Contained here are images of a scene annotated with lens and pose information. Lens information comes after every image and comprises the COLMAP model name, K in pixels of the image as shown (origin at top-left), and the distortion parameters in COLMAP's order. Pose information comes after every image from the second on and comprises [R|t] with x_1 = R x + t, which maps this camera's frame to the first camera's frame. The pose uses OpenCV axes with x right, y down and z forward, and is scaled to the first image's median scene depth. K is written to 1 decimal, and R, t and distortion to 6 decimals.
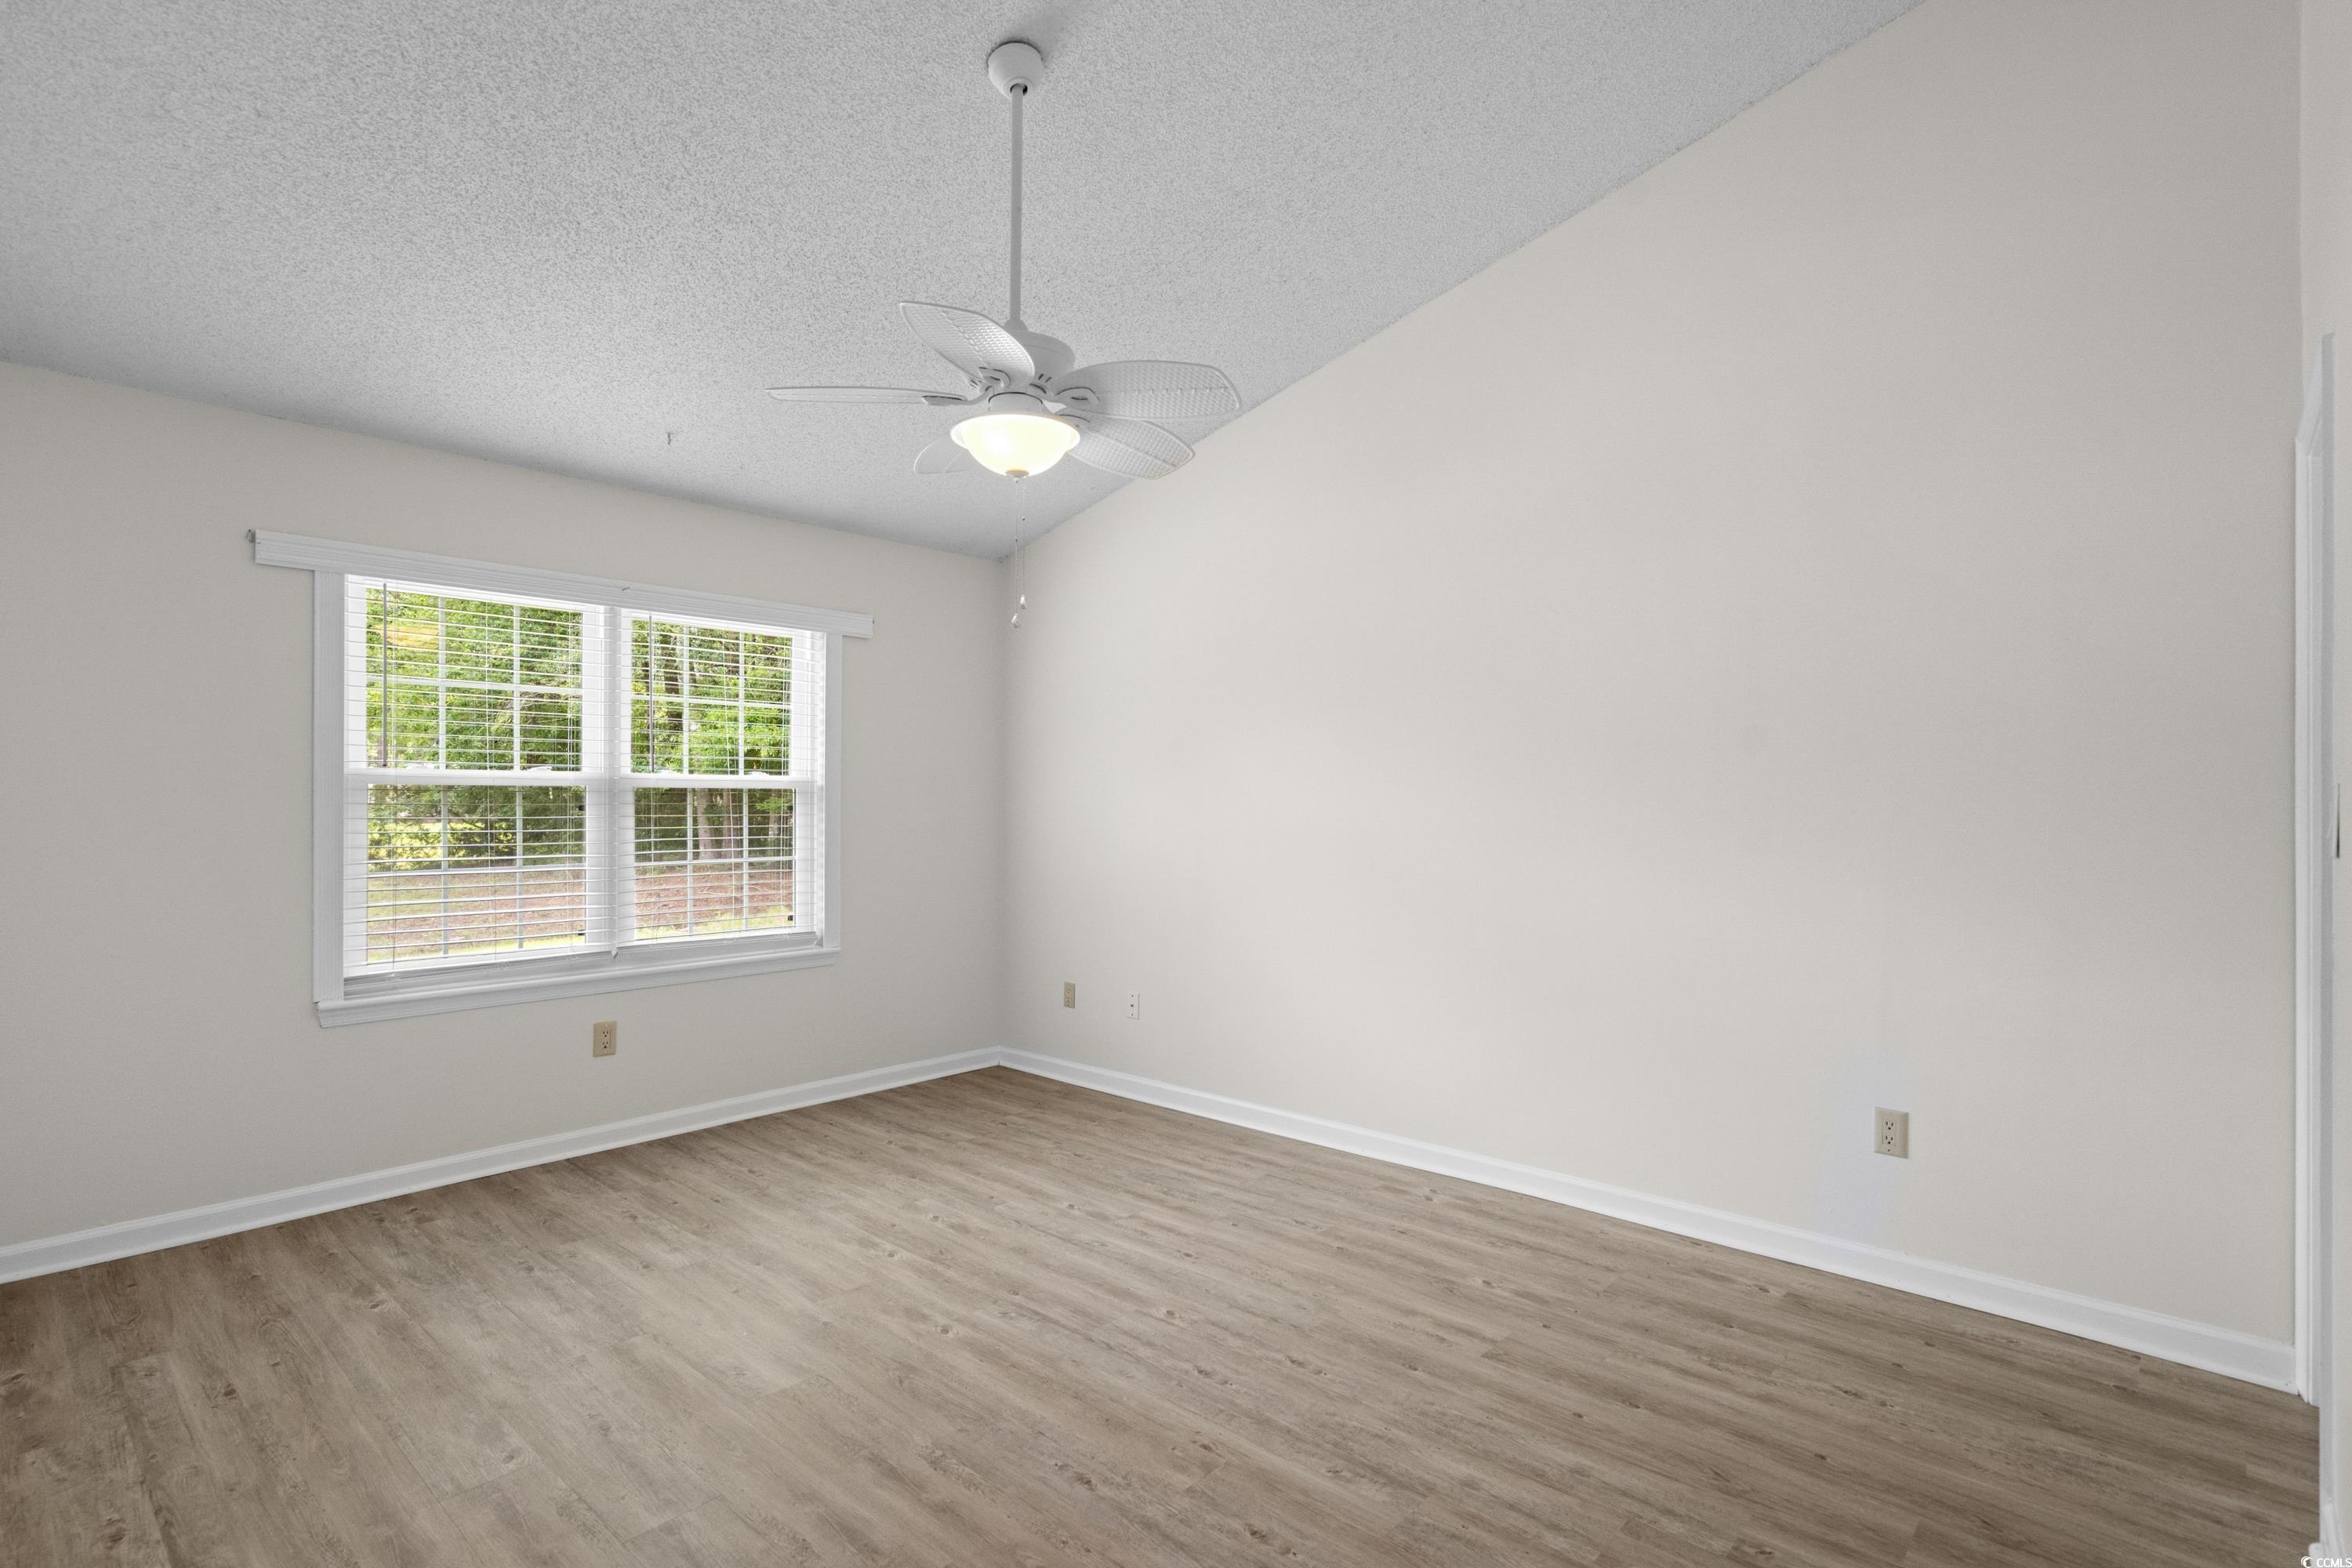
lens RADIAL K [[1174.8, 0, 1195.3], [0, 1174.8, 793.9], [0, 0, 1]] dist [-0.002704, 0.001516]
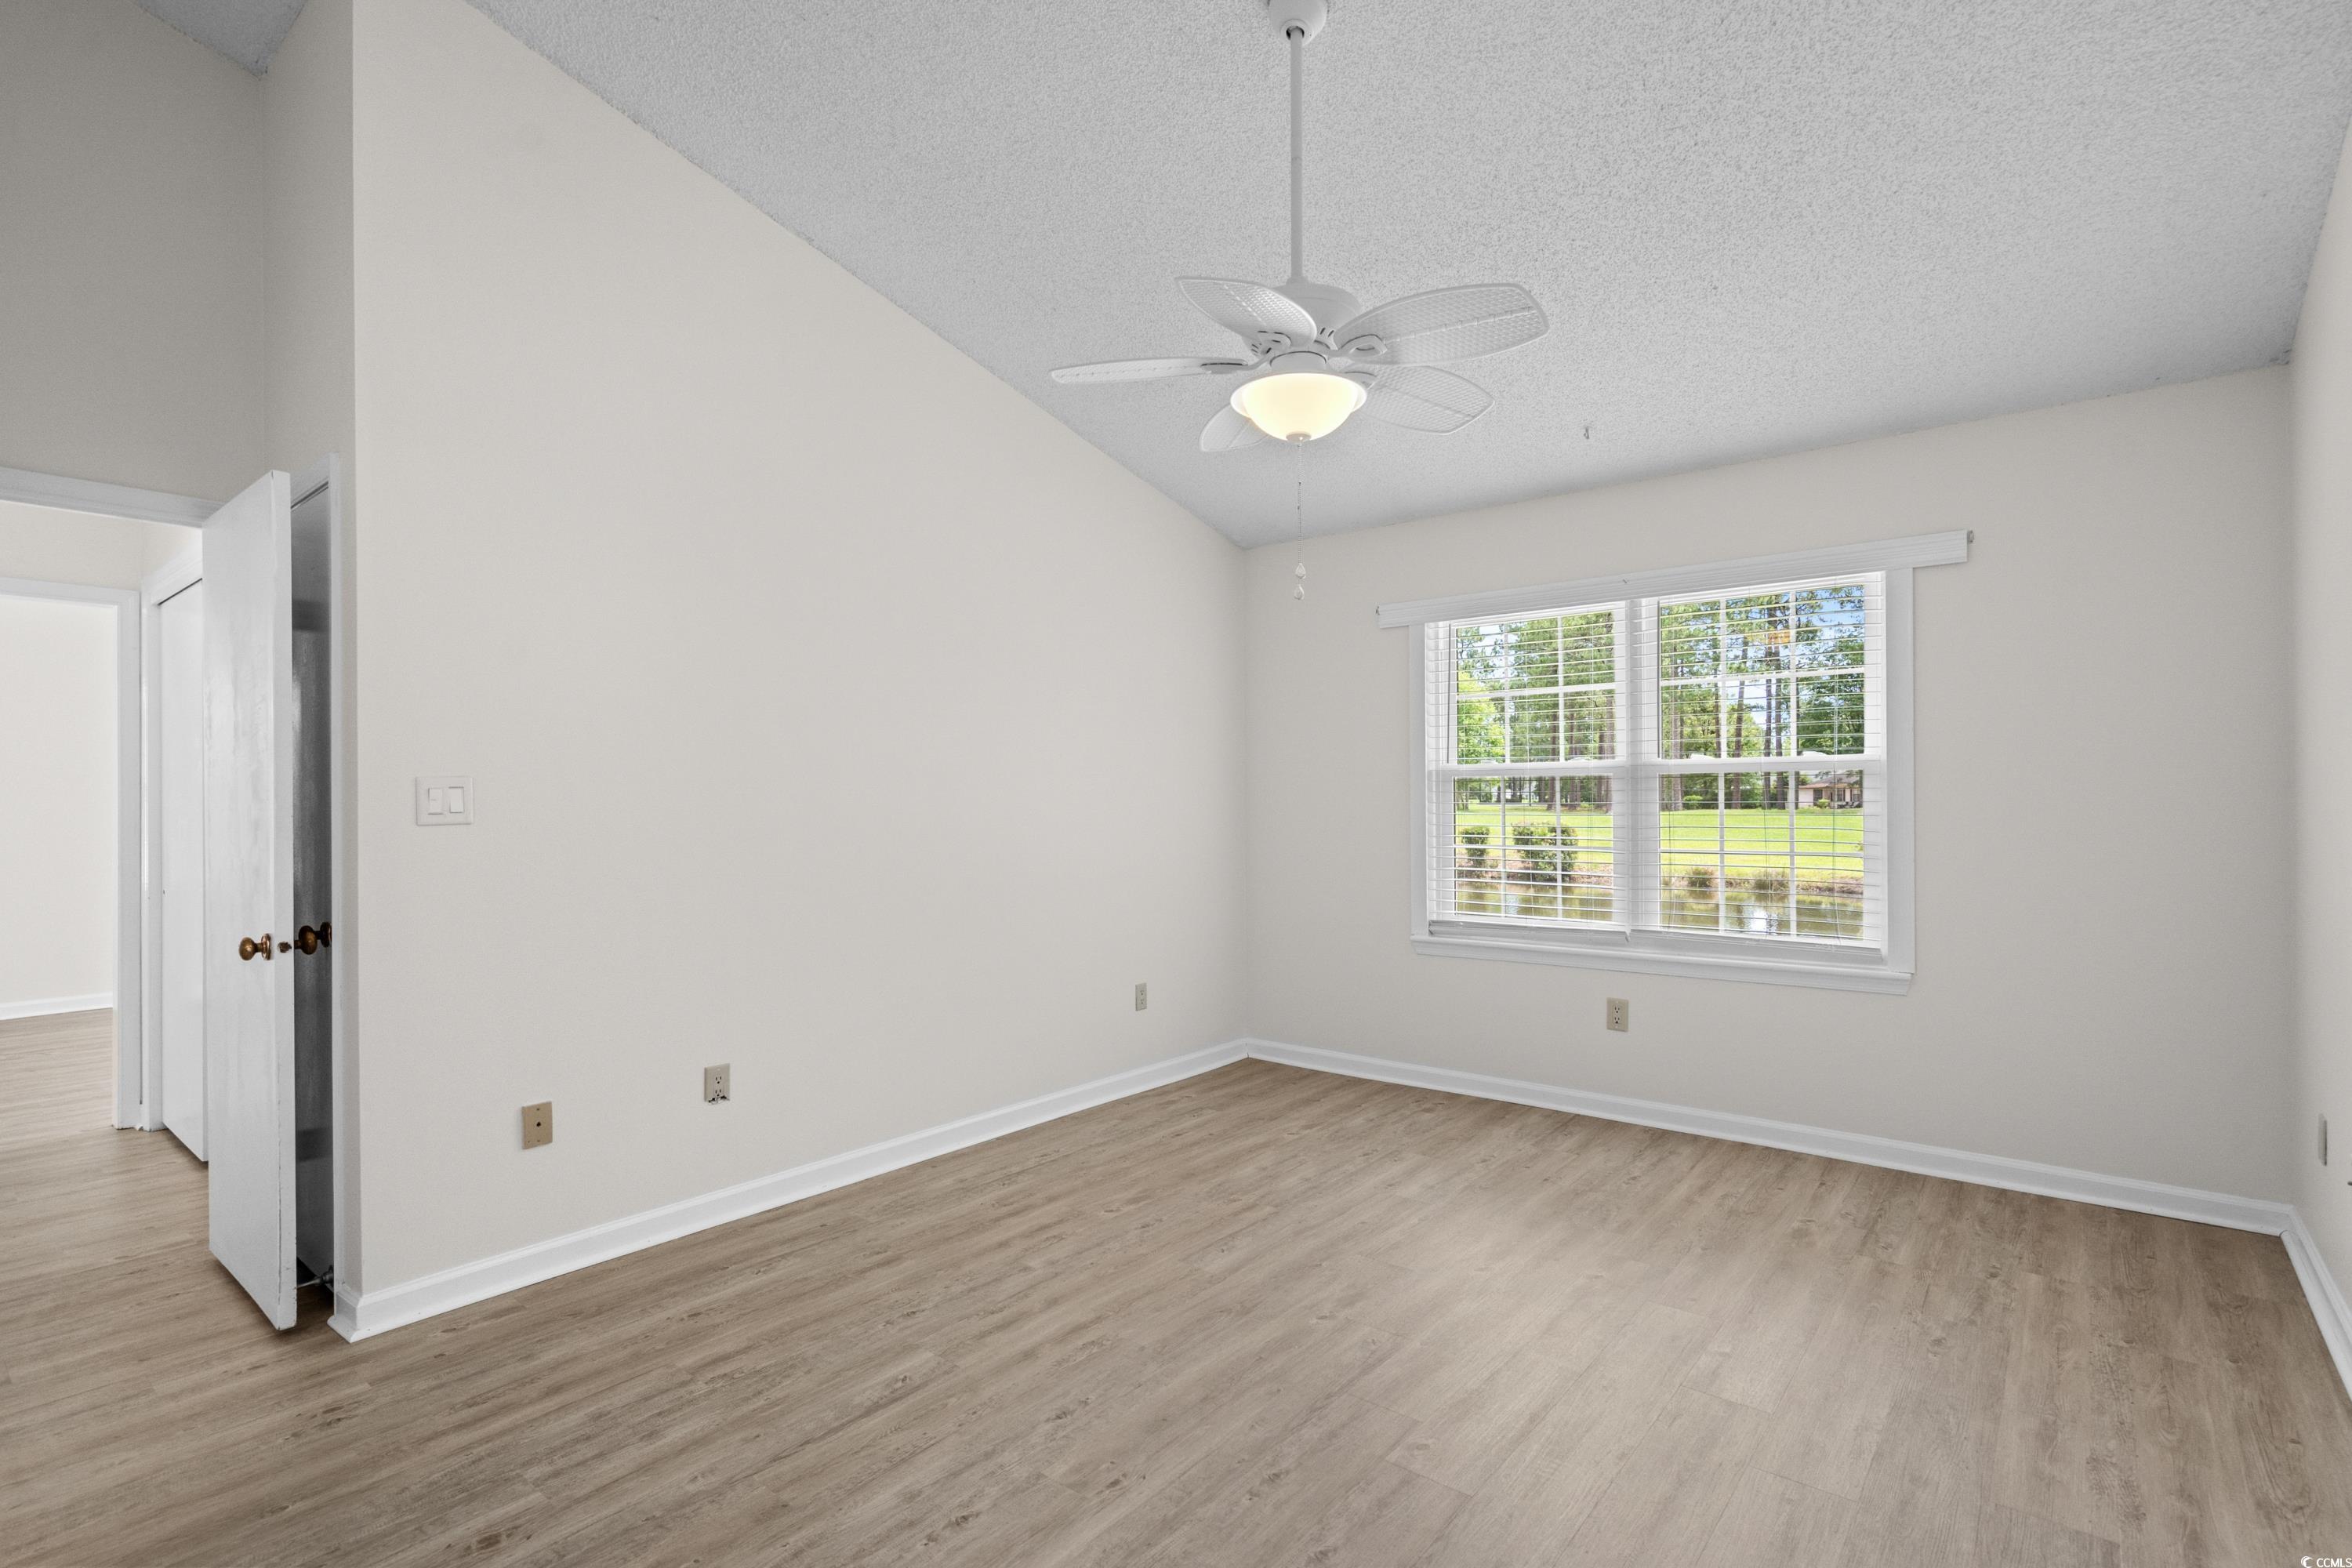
lens RADIAL K [[1174.8, 0, 1195.5], [0, 1174.8, 791.3], [0, 0, 1]] dist [-0.002704, 0.001516]
pose [[0.002459, -0.006190, -0.999978, 0.569597], [0.014017, 0.999883, -0.006155, 0.010863], [0.999899, -0.014001, 0.002546, 0.648938]]
